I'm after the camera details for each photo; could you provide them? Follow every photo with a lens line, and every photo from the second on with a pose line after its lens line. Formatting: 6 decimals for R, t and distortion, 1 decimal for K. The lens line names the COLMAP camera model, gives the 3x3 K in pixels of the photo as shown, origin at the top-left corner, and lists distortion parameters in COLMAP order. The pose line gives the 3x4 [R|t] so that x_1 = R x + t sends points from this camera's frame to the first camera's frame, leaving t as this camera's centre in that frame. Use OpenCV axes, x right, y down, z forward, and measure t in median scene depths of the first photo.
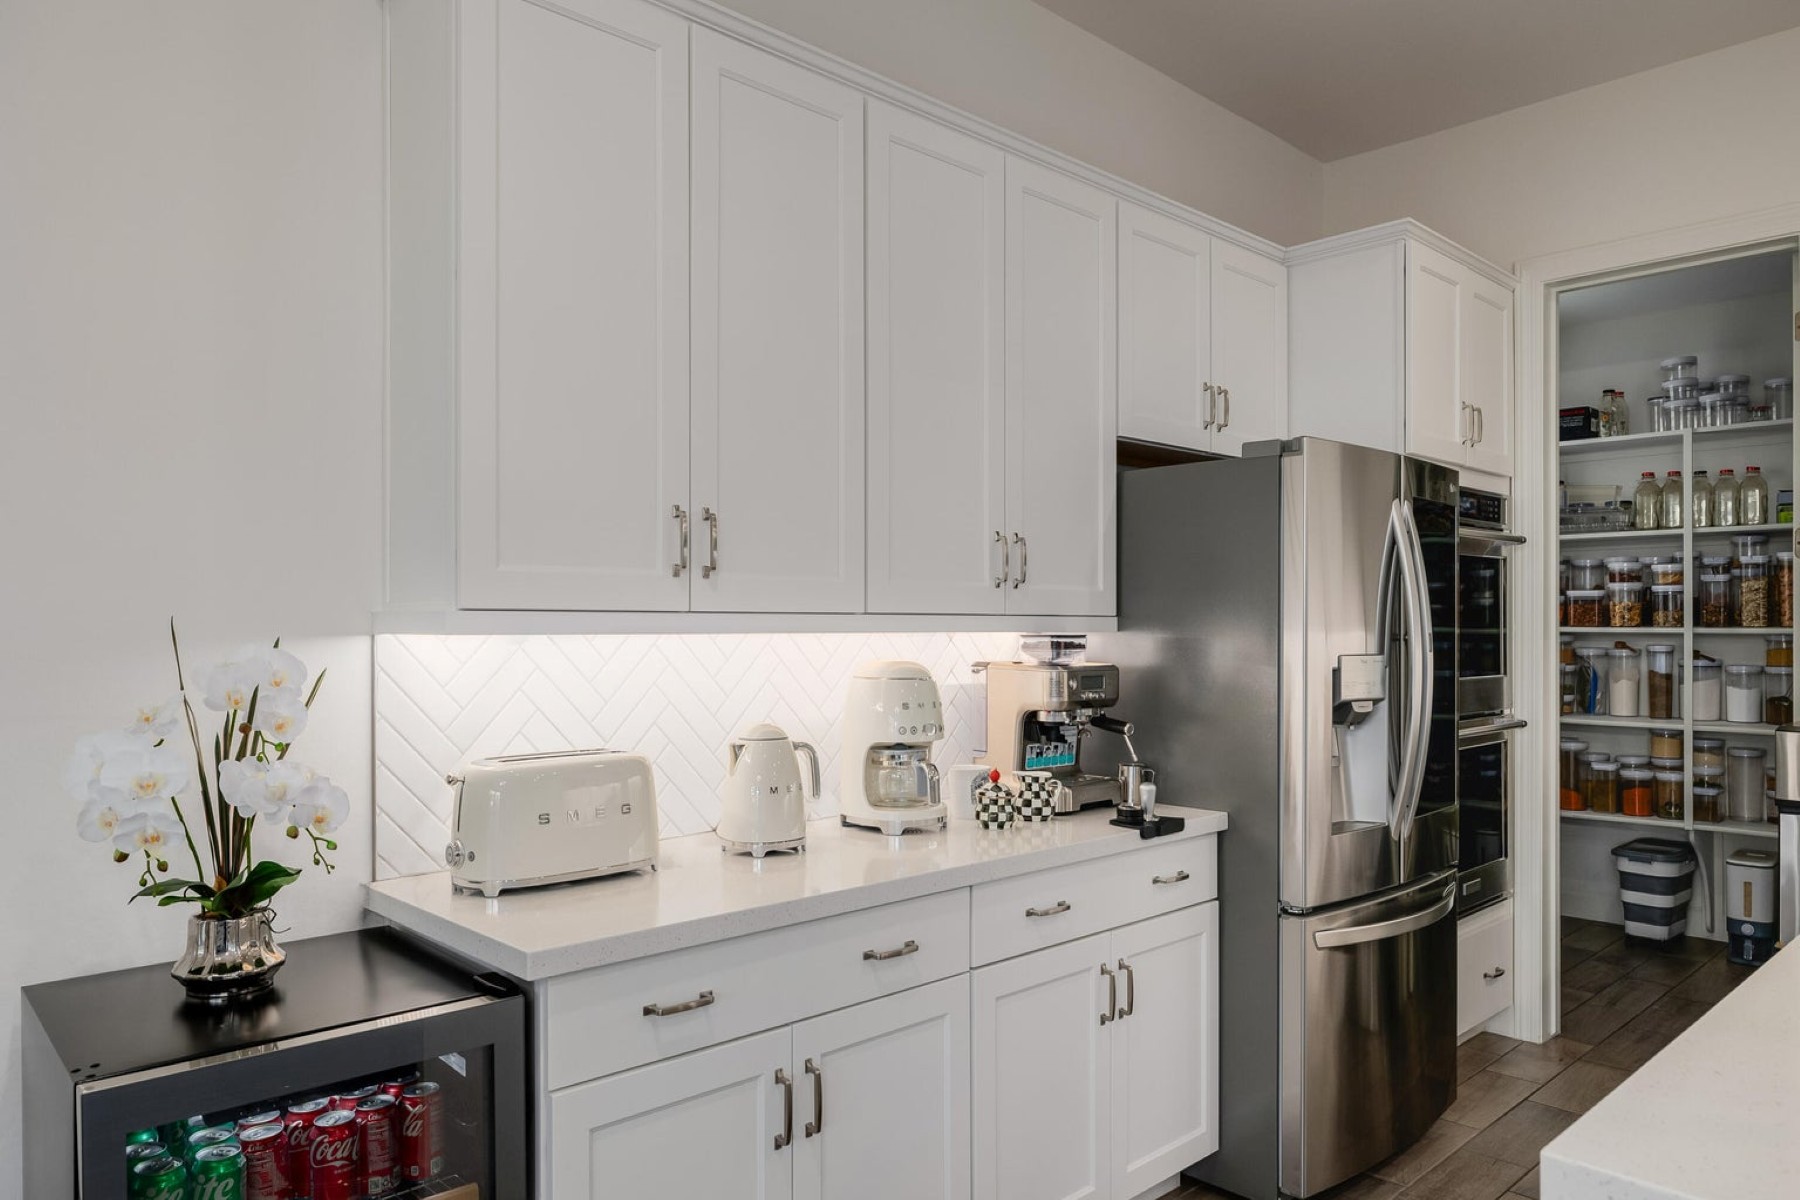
lens RADIAL K [[1199.1, 0, 895.6], [0, 1199.1, 624.4], [0, 0, 1]] dist [-0.000927, -0.000738]
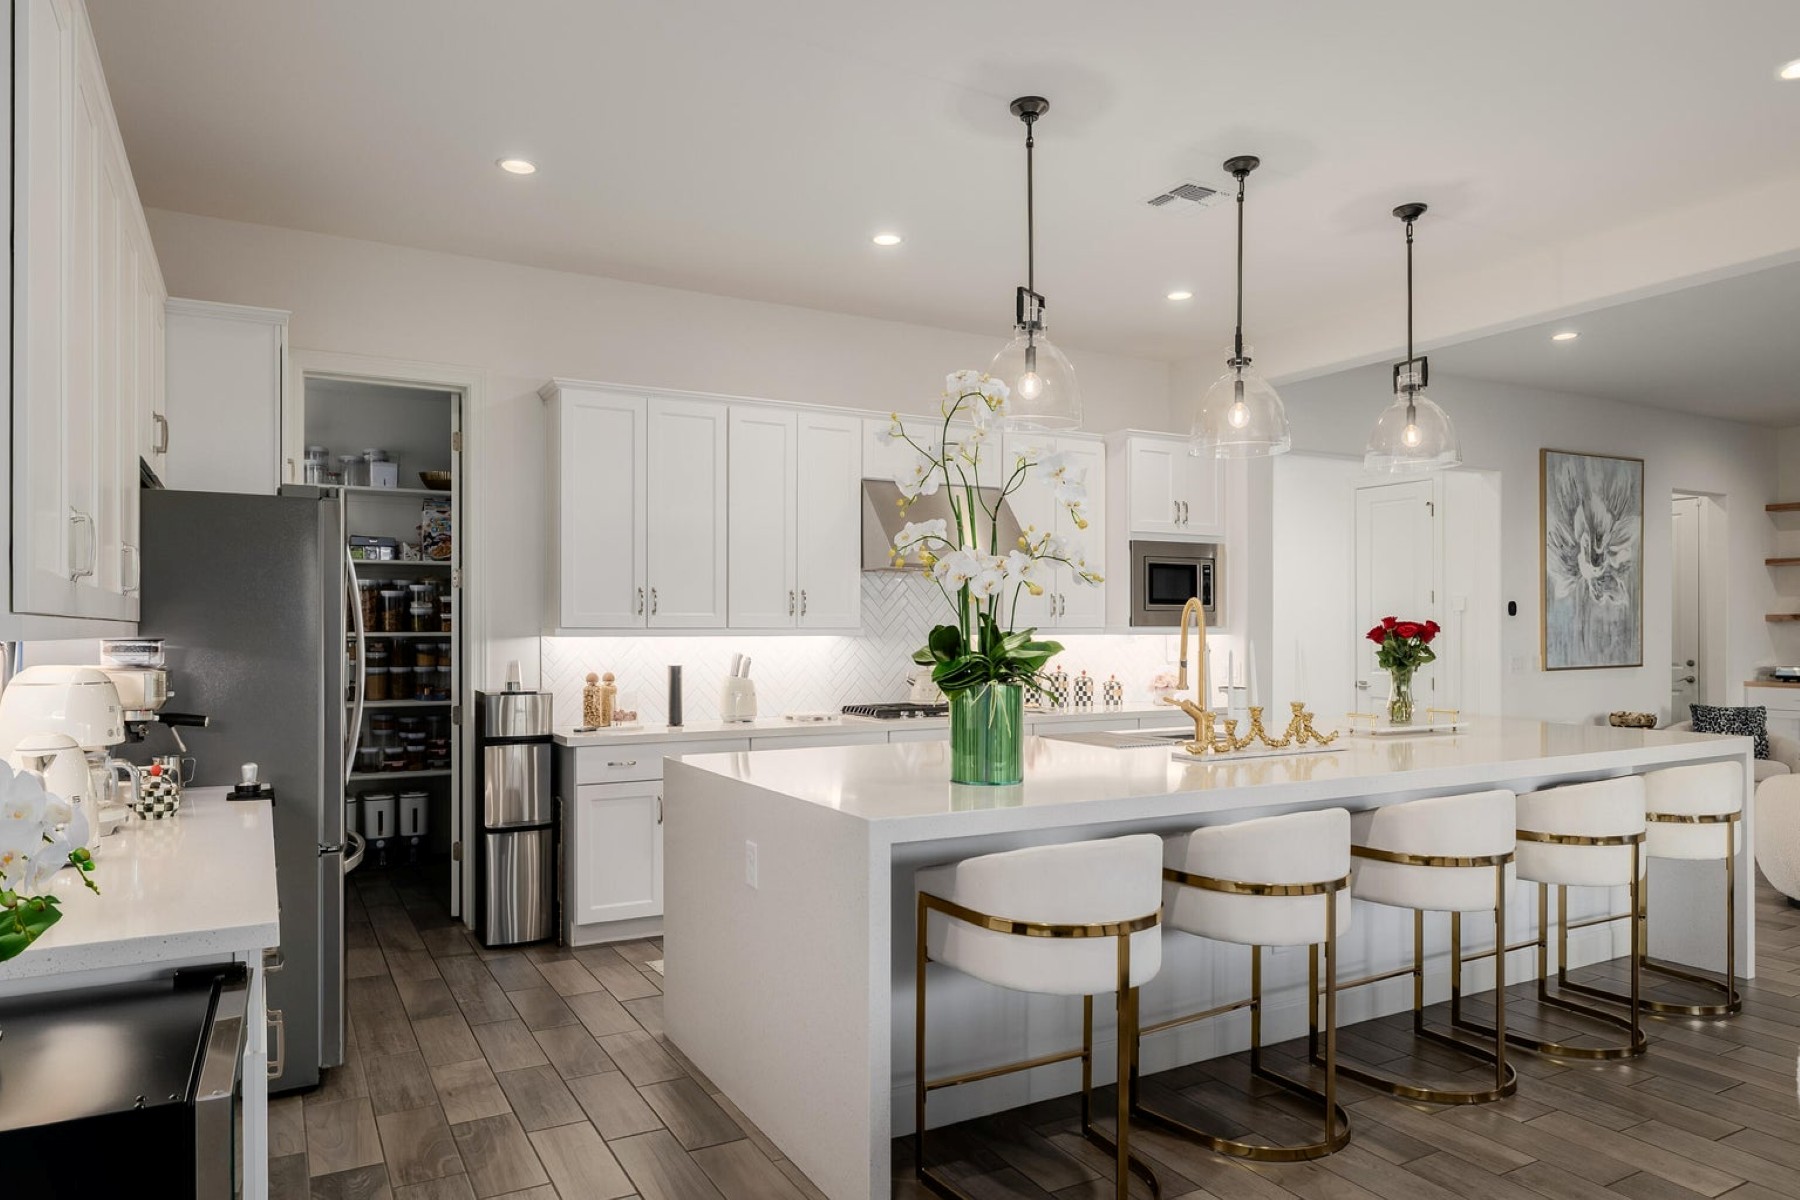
lens RADIAL K [[1123.0, 0, 899.3], [0, 1123.0, 629.4], [0, 0, 1]] dist [0.006070, 0.000944]
pose [[0.239614, -0.003066, 0.970863, -0.666704], [0.000556, 0.999995, 0.003021, -0.005104], [-0.970868, -0.000185, 0.239614, 0.082029]]
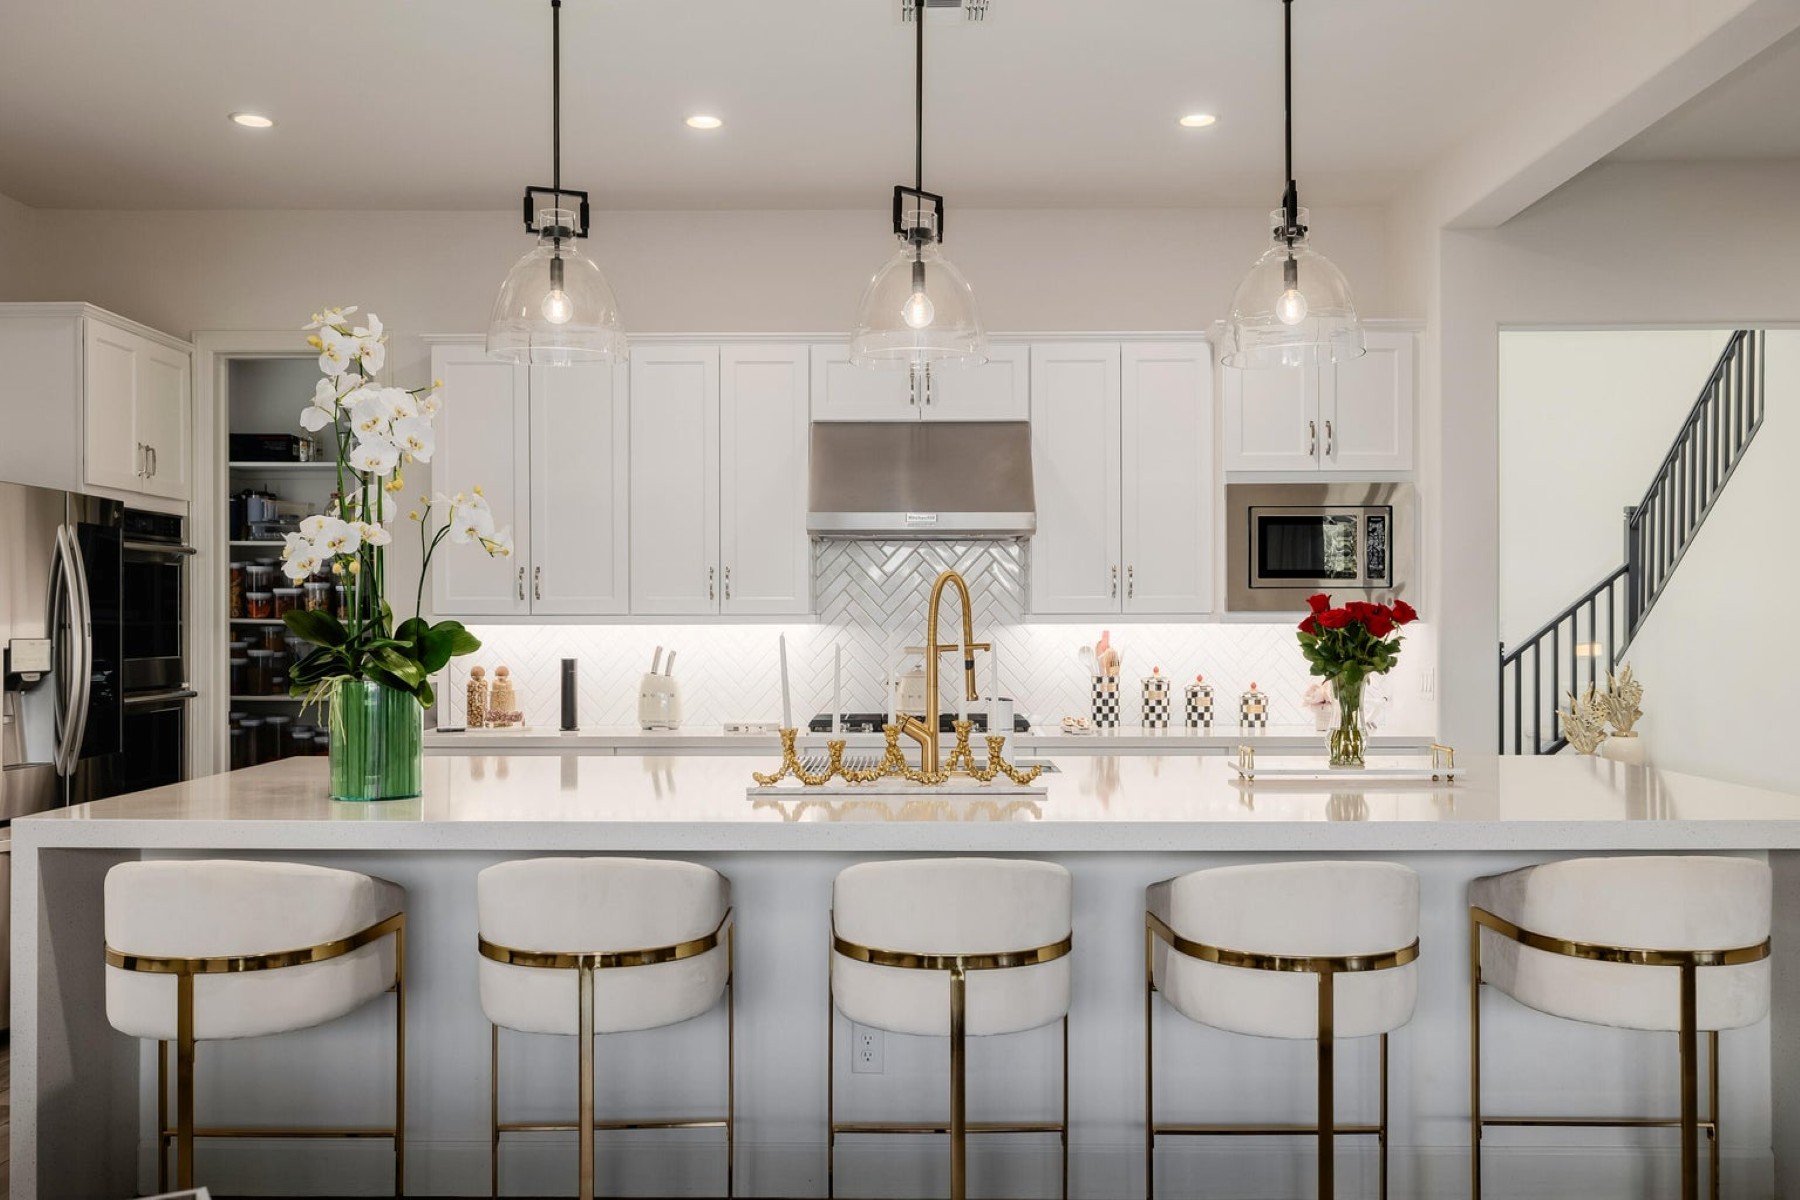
lens RADIAL K [[1498.0, 0, 897.1], [0, 1498.0, 621.1], [0, 0, 1]] dist [-0.005487, -0.004113]
pose [[0.689001, -0.003713, 0.724750, -0.163598], [0.002340, 0.999993, 0.002899, 0.002171], [-0.724756, -0.000301, 0.689005, -0.884554]]
